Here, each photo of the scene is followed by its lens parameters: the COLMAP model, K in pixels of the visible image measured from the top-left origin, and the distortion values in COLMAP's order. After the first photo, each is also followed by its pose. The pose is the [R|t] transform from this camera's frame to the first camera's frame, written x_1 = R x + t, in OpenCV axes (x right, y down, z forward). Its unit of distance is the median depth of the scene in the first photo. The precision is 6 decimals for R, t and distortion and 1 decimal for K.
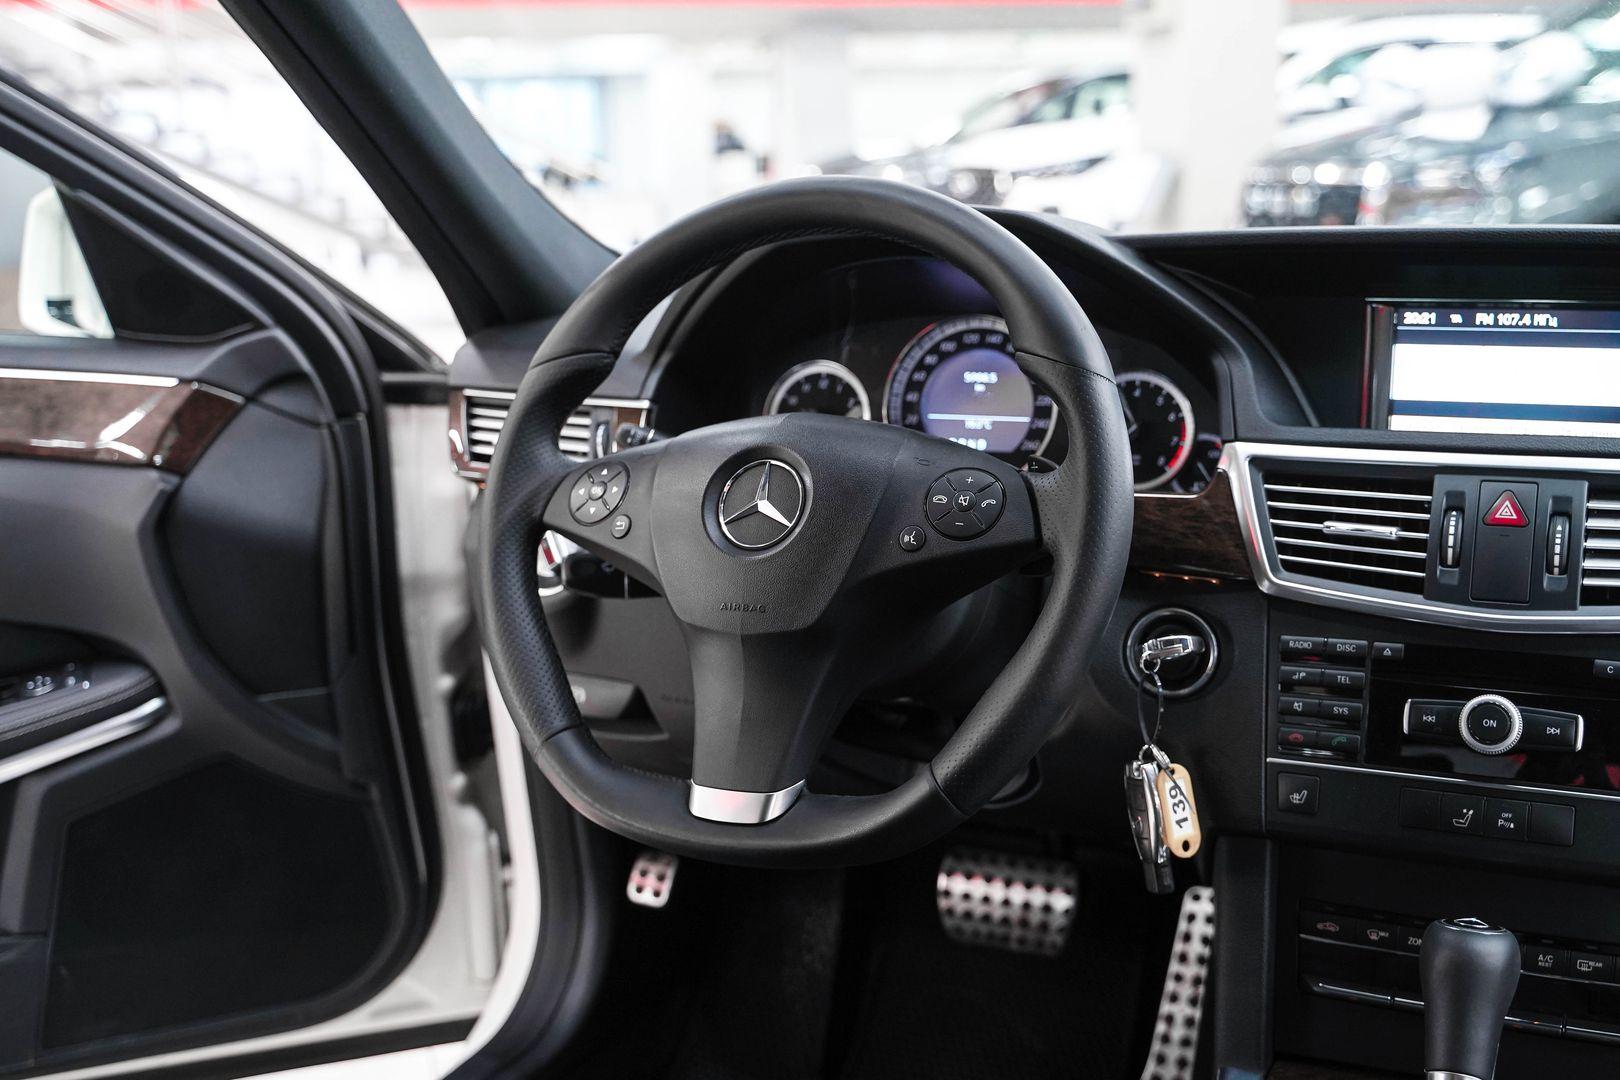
lens RADIAL K [[1818.7, 0, 805.4], [0, 1818.7, 523.3], [0, 0, 1]] dist [-0.039497, 0.129260]
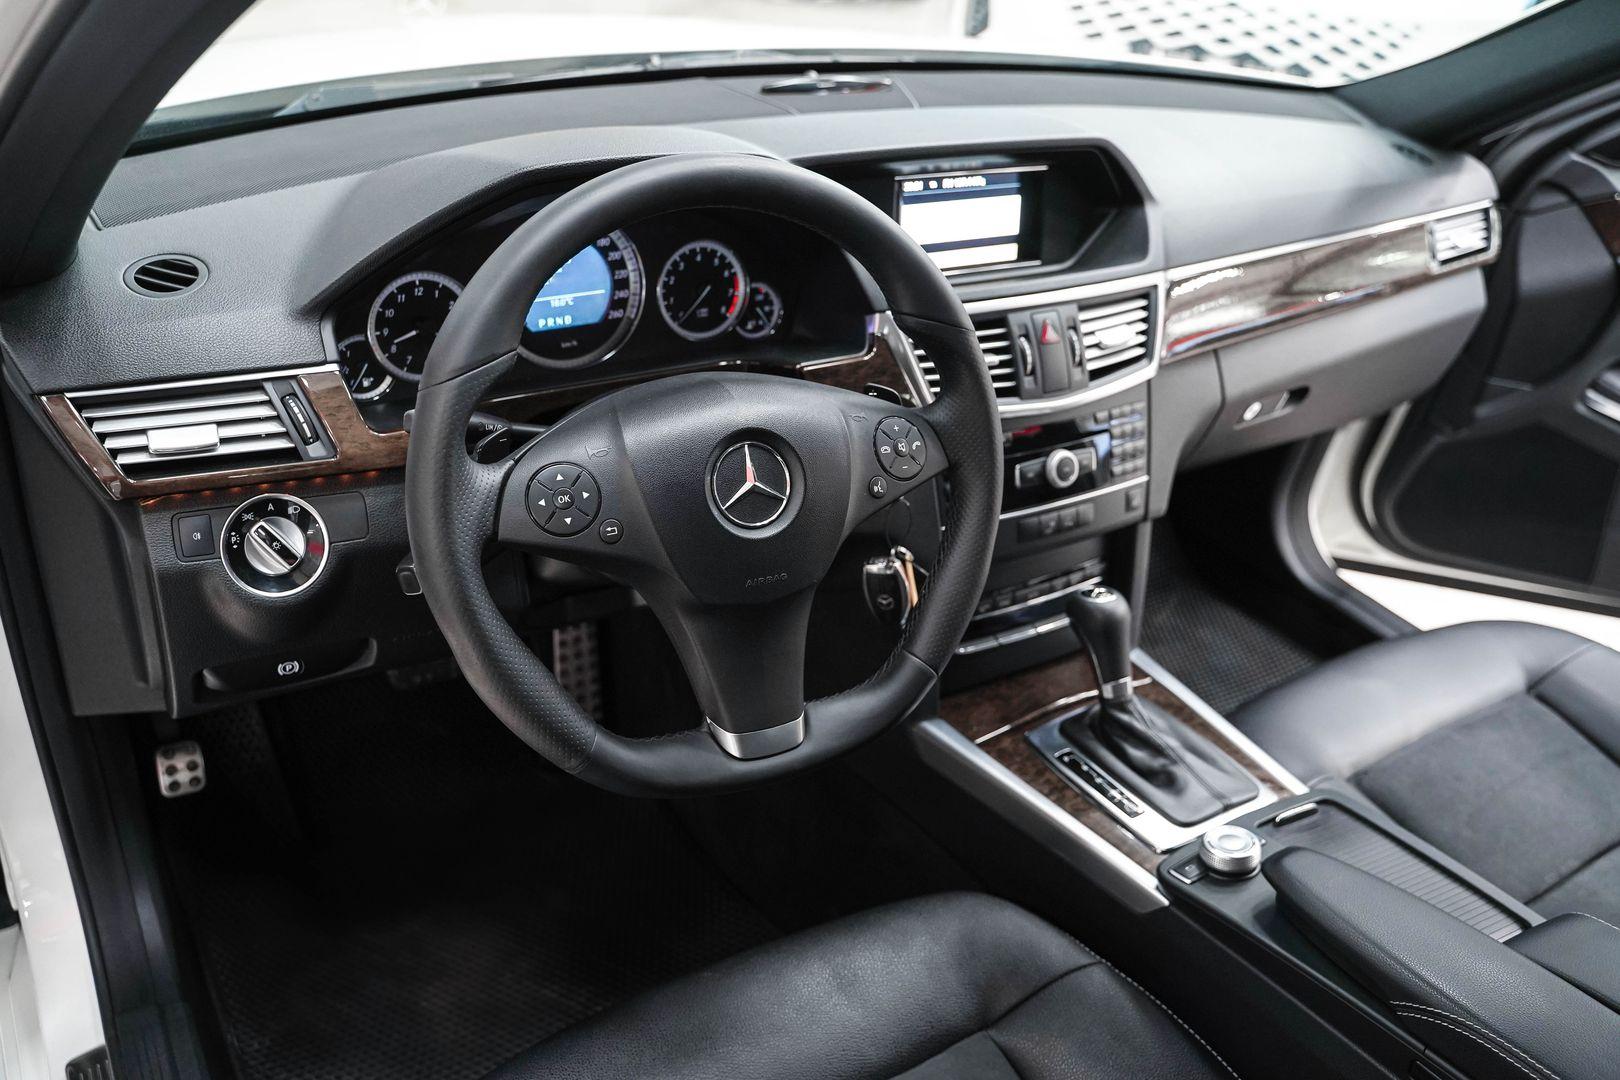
lens RADIAL K [[1343.4, 0, 798.9], [0, 1343.4, 525.6], [0, 0, 1]] dist [-0.100533, 0.073879]
pose [[0.548870, -0.353496, 0.757484, -0.576478], [0.067264, 0.921921, 0.381494, -0.268809], [-0.833197, -0.158439, 0.529792, 0.486111]]
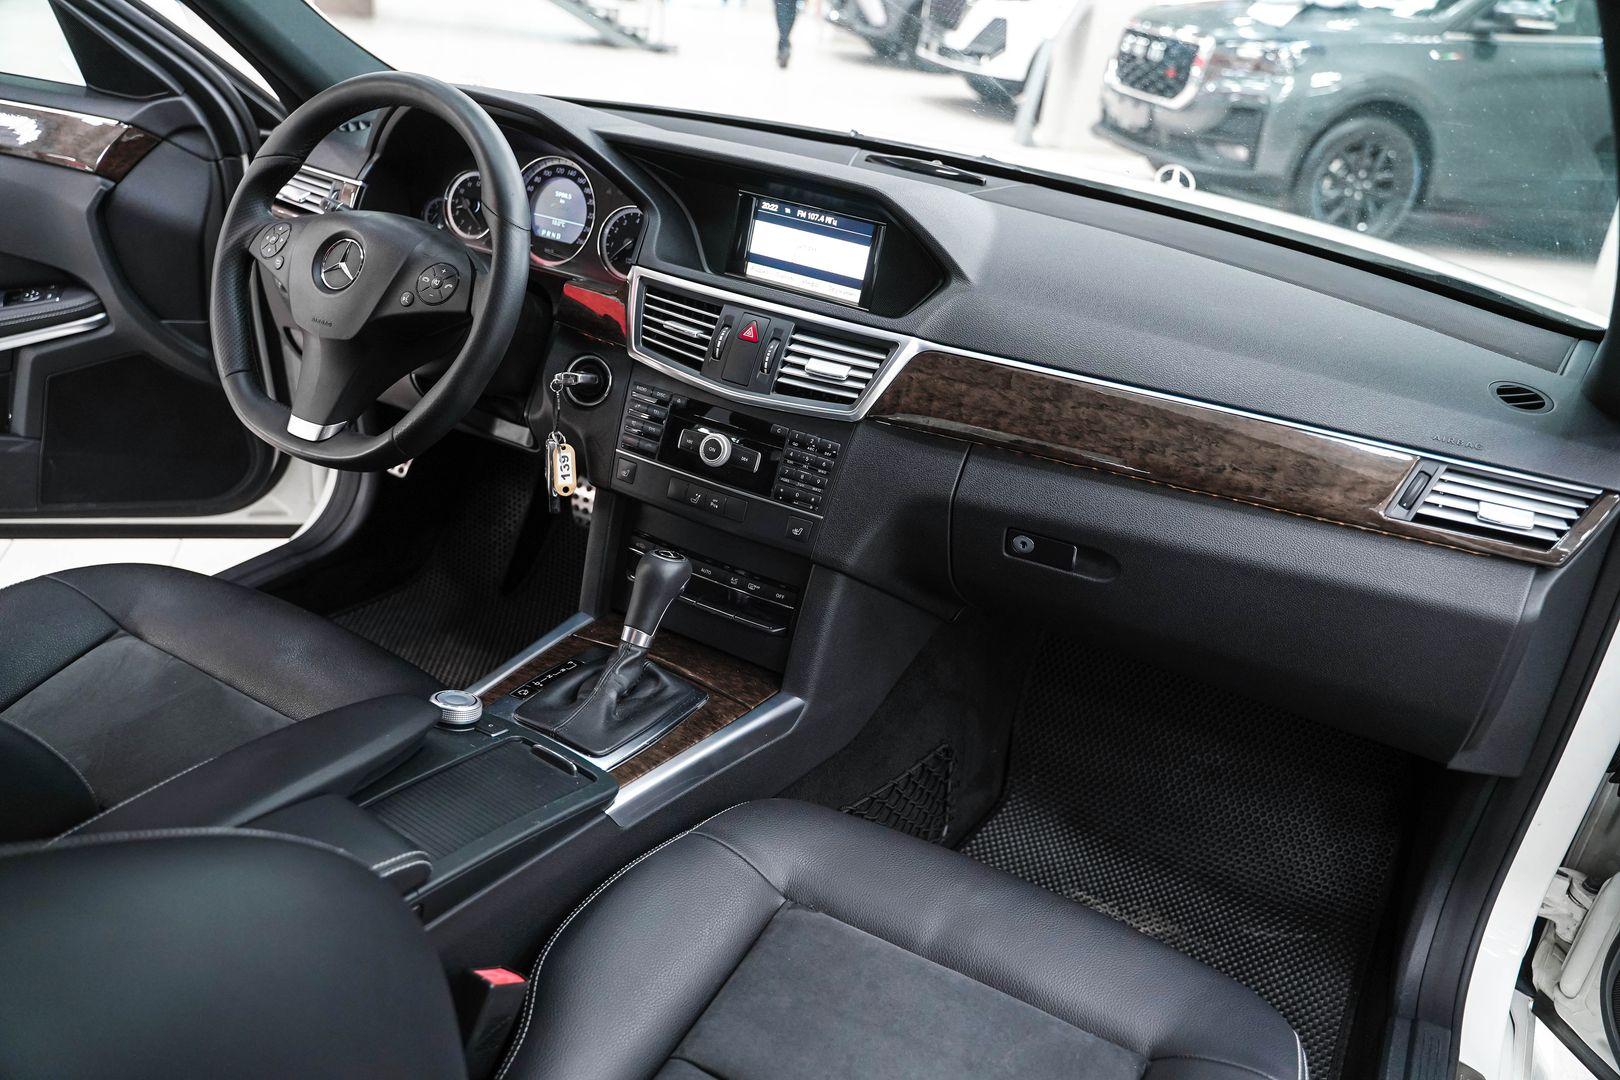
lens RADIAL K [[1311.6, 0, 803.0], [0, 1311.6, 518.3], [0, 0, 1]] dist [-0.100059, 0.065807]
pose [[0.987959, 0.154702, 0.002004, 0.409319], [-0.151212, 0.962770, 0.224072, -0.110128], [0.032735, -0.221677, 0.974571, -0.234798]]
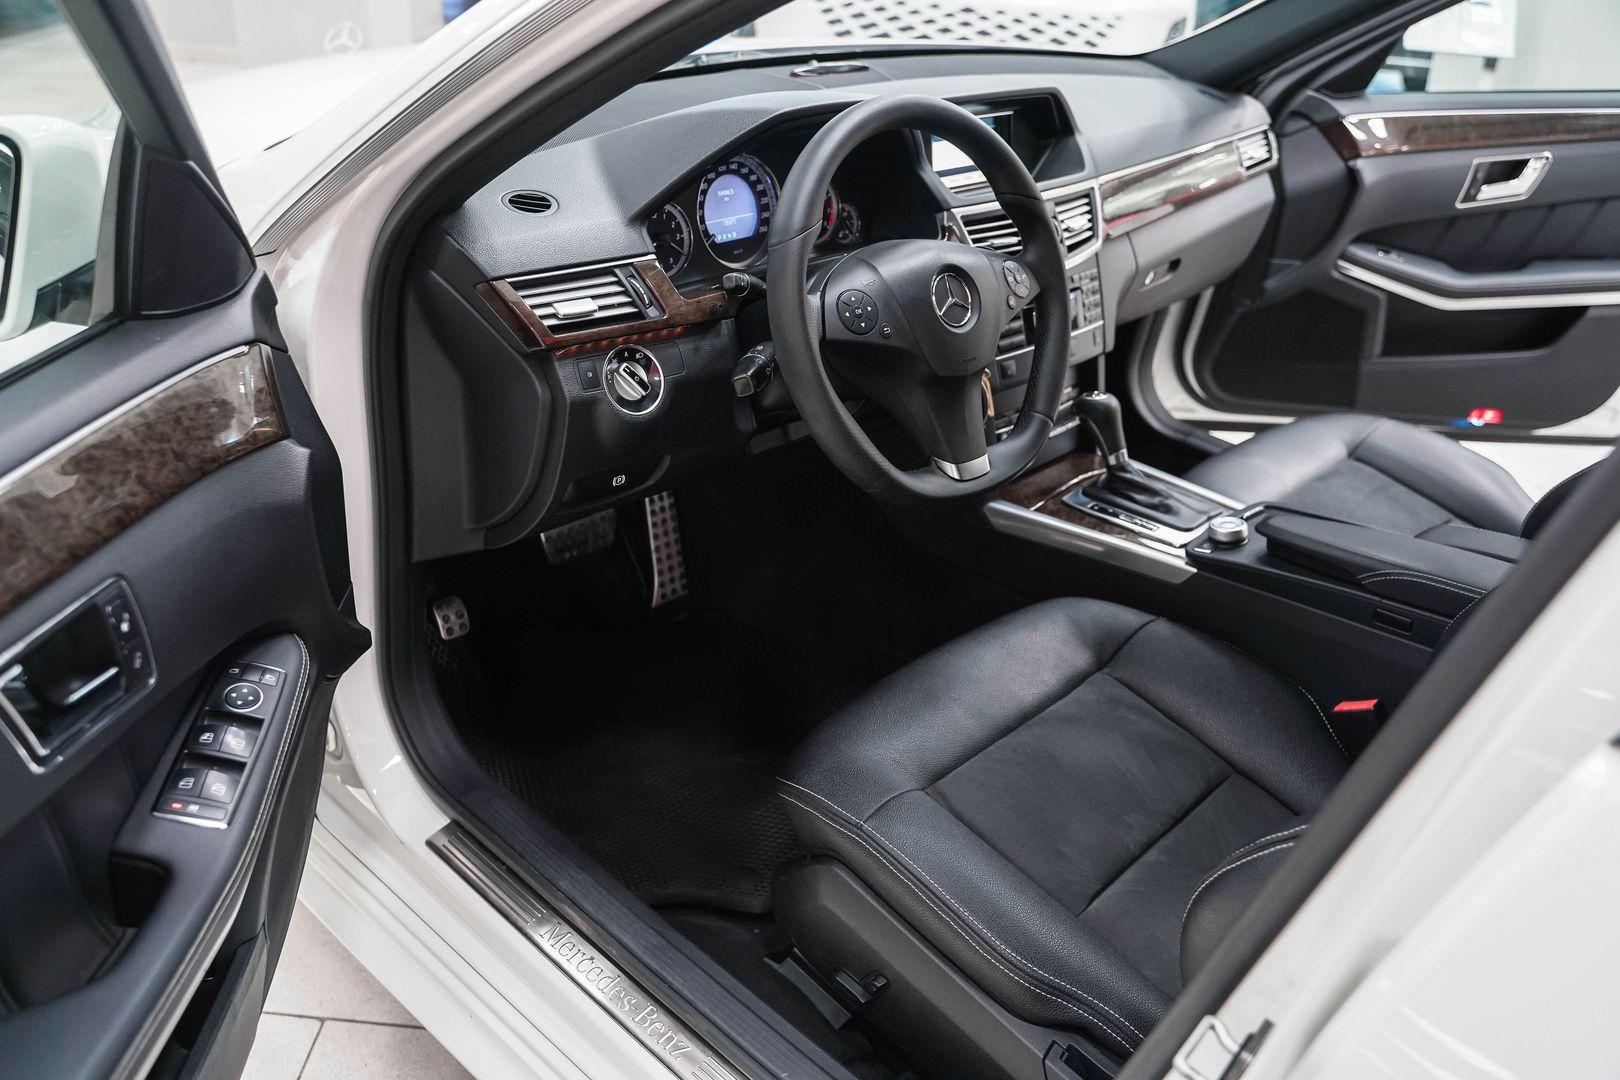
lens RADIAL K [[1343.4, 0, 798.9], [0, 1343.4, 525.6], [0, 0, 1]] dist [-0.100533, 0.073879]
pose [[0.327050, -0.395099, 0.858449, -1.139013], [0.115373, 0.918304, 0.378692, -0.283609], [-0.937938, -0.024809, 0.345915, 0.621536]]
